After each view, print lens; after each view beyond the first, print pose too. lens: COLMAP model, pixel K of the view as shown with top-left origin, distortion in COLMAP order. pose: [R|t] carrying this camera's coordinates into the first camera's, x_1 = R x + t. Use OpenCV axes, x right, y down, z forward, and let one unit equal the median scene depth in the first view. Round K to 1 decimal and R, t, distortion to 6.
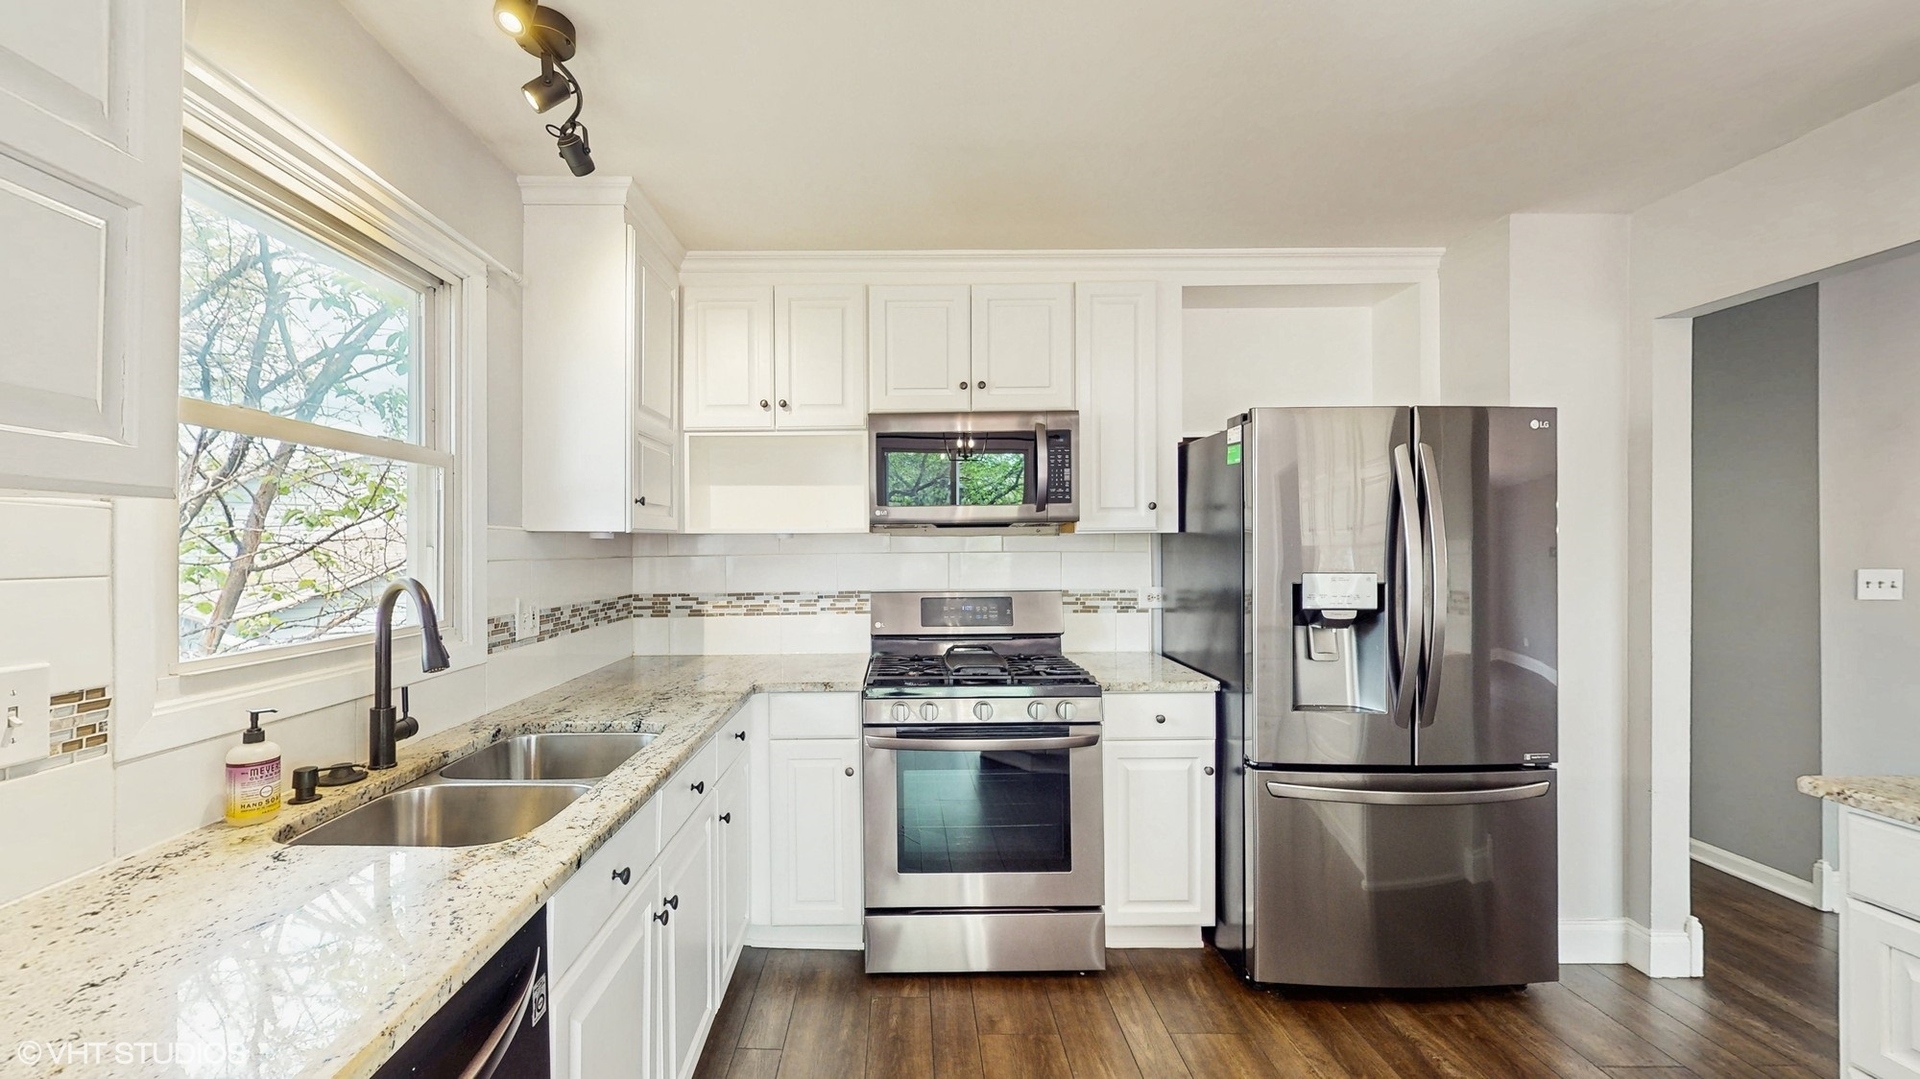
lens RADIAL K [[707.5, 0, 907.5], [0, 707.5, 540.7], [0, 0, 1]] dist [0.000397, 0.000372]
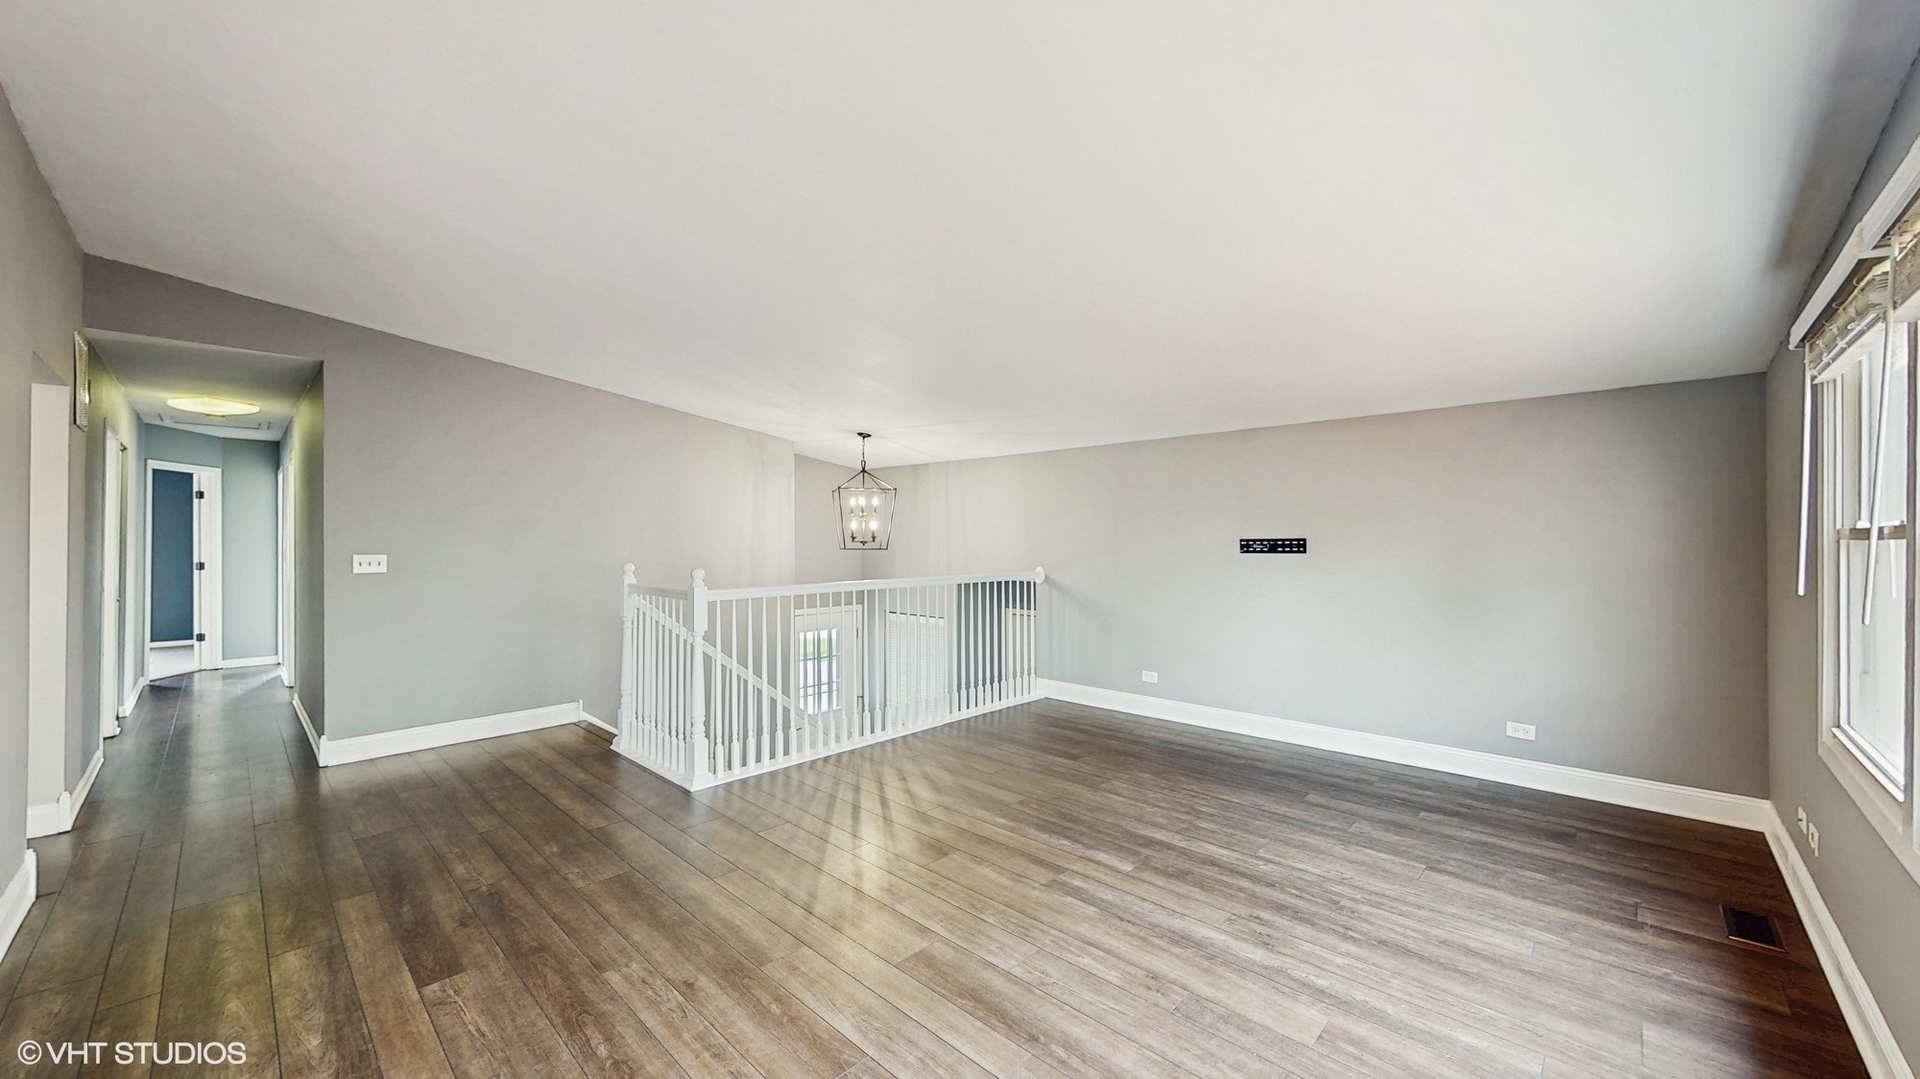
lens RADIAL K [[707.5, 0, 961.6], [0, 707.5, 536.0], [0, 0, 1]] dist [0.000397, 0.000372]
pose [[0.687726, 0.005565, 0.725949, 1.187832], [-0.005281, 0.999983, -0.002662, -0.008774], [-0.725951, -0.002003, 0.687743, -1.237024]]
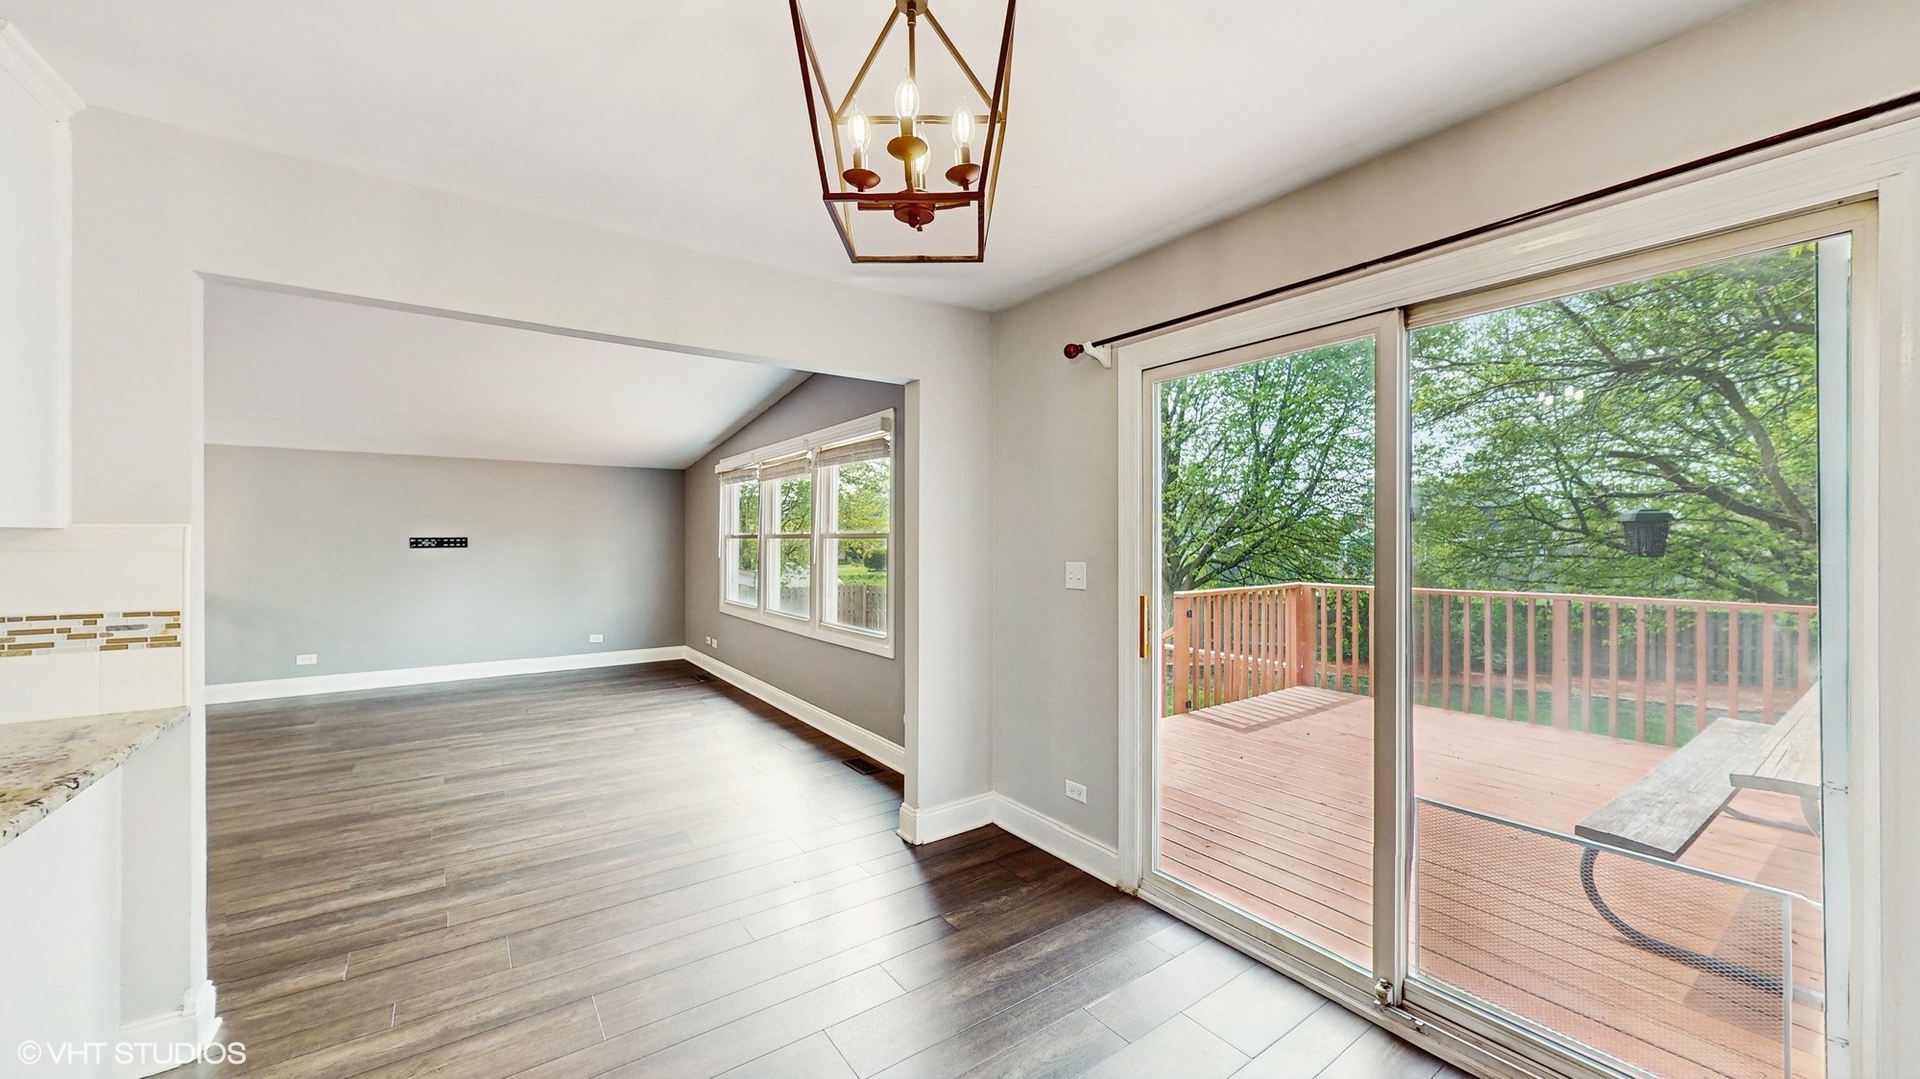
lens RADIAL K [[707.5, 0, 964.9], [0, 707.5, 540.7], [0, 0, 1]] dist [0.000397, 0.000372]
pose [[-0.588734, -0.000788, 0.808326, -0.154243], [-0.005466, 0.999981, -0.003006, -0.001270], [-0.808308, -0.006188, -0.588727, -0.554294]]
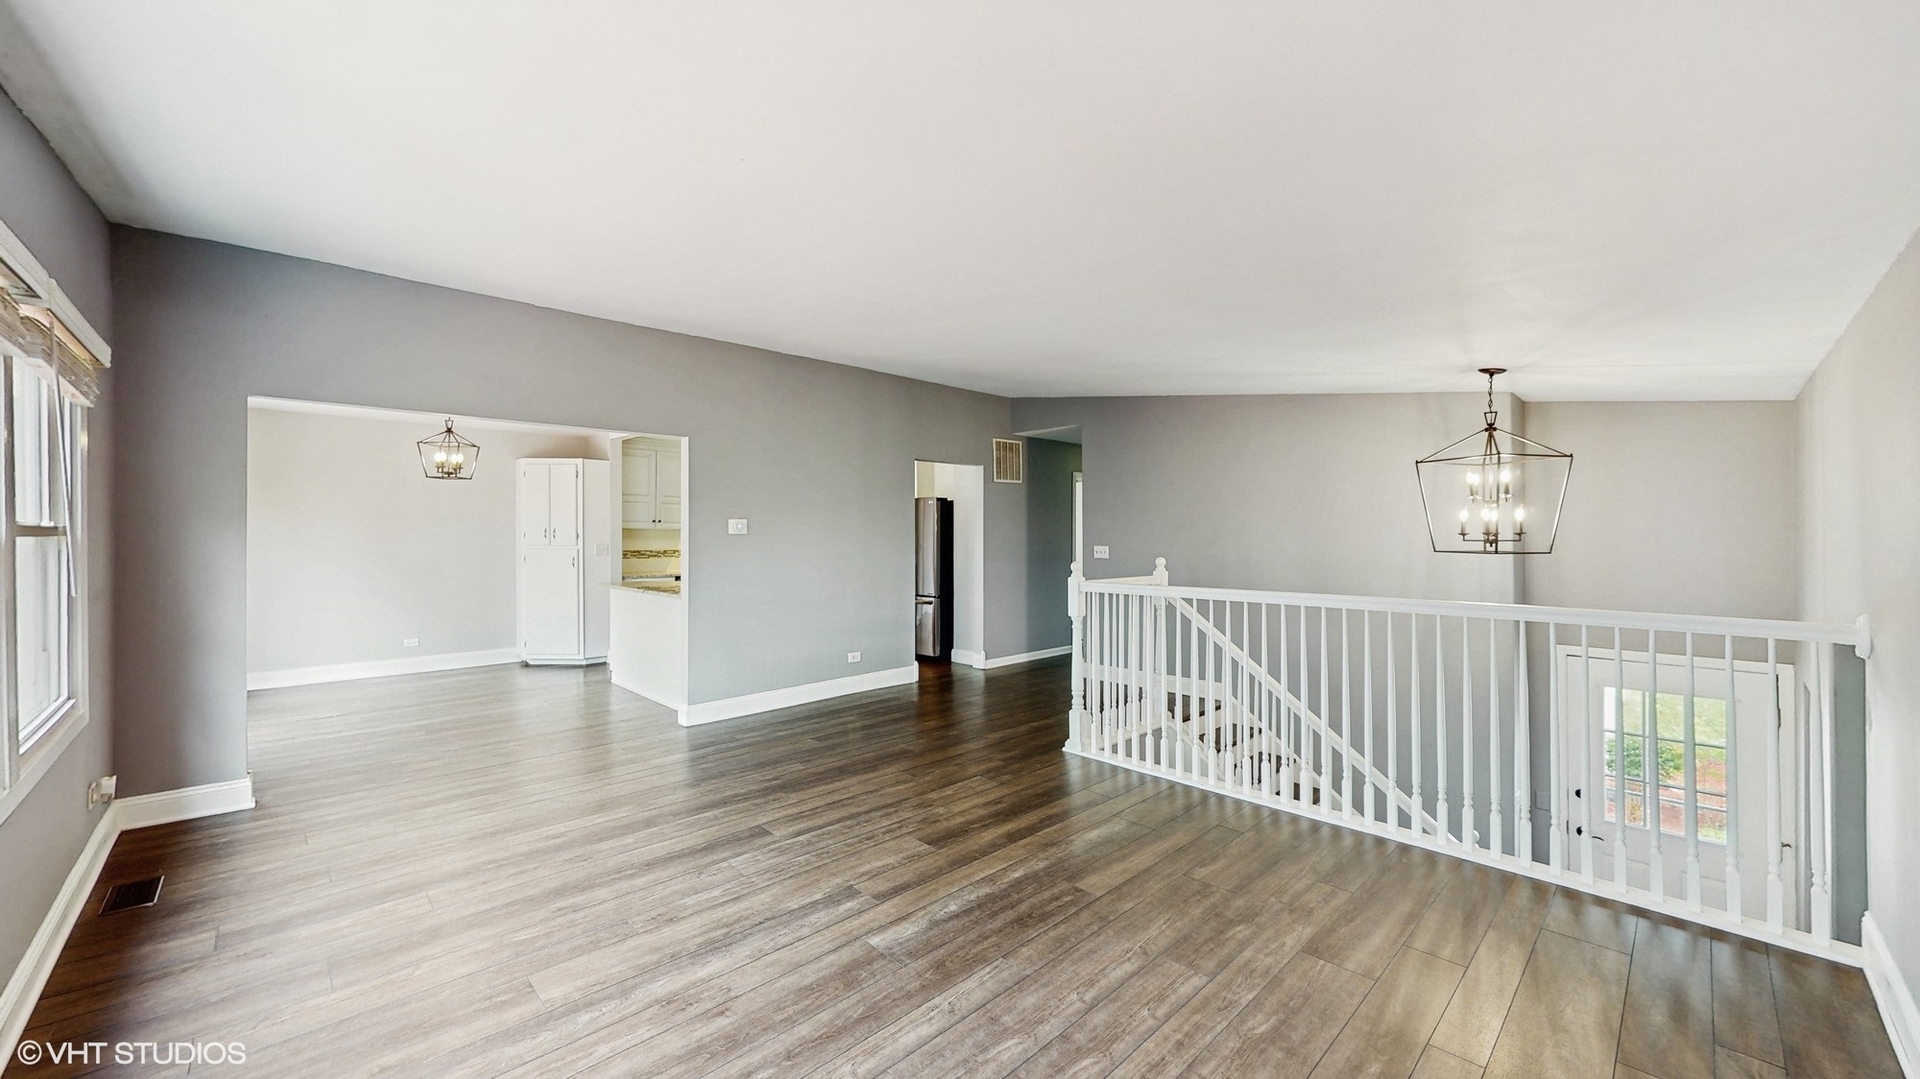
lens RADIAL K [[707.5, 0, 951.0], [0, 707.5, 531.3], [0, 0, 1]] dist [0.000397, 0.000372]
pose [[0.697086, 0.000436, -0.716987, 3.001032], [0.000320, 1.000000, 0.000920, -0.015681], [0.716987, -0.000870, 0.697086, -1.221411]]
